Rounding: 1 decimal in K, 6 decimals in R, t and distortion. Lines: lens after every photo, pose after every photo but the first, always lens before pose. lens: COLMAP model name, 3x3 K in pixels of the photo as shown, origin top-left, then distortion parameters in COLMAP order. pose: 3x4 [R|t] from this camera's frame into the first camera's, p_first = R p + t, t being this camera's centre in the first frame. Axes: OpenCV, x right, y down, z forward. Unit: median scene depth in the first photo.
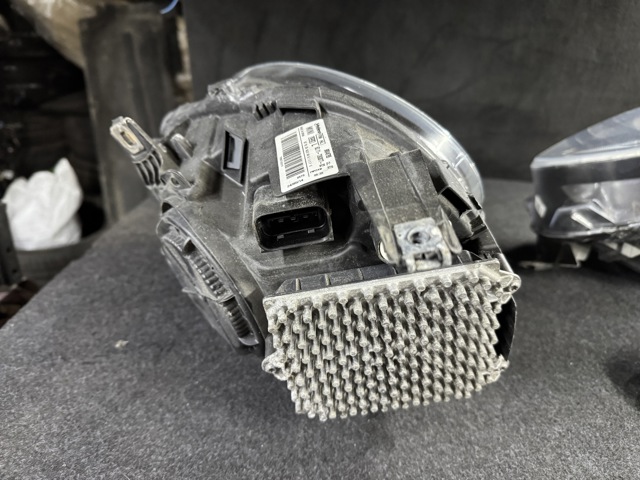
lens RADIAL K [[479.1, 0, 321.9], [0, 479.1, 236.1], [0, 0, 1]] dist [-0.032486, 0.011956]
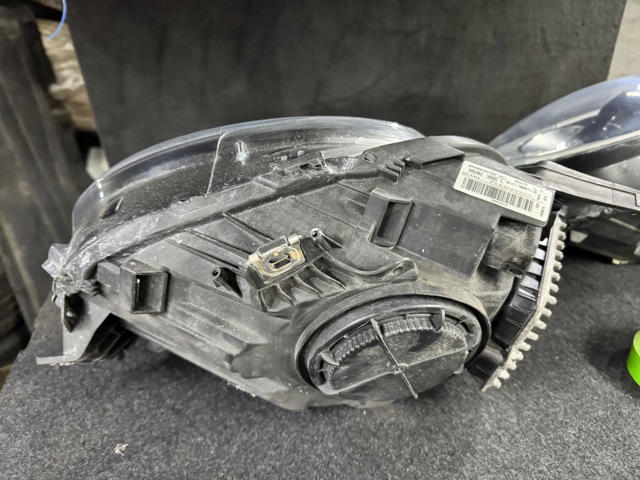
lens RADIAL K [[479.1, 0, 322.5], [0, 479.1, 235.8], [0, 0, 1]] dist [-0.032486, 0.011956]
pose [[0.965175, -0.175566, 0.193942, -0.132480], [0.166434, 0.984067, 0.062546, -0.140477], [-0.201832, -0.028089, 0.979017, 0.043853]]
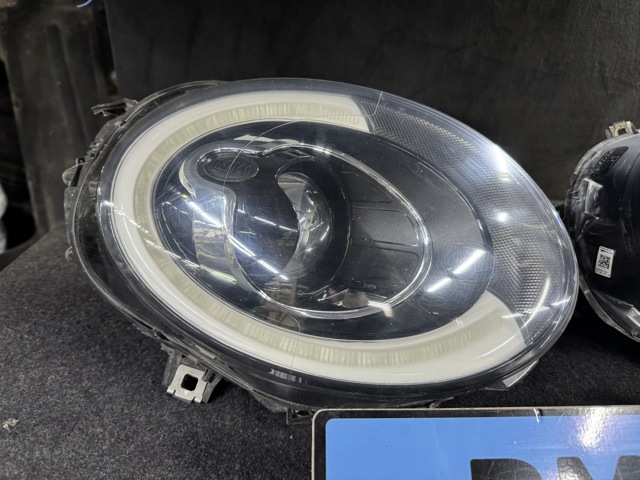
lens RADIAL K [[479.1, 0, 323.0], [0, 479.1, 237.4], [0, 0, 1]] dist [-0.032486, 0.011956]
pose [[0.994077, -0.017270, 0.107300, 0.022340], [0.016389, 0.999824, 0.009079, -0.075626], [-0.107438, -0.007267, 0.994185, 0.126331]]
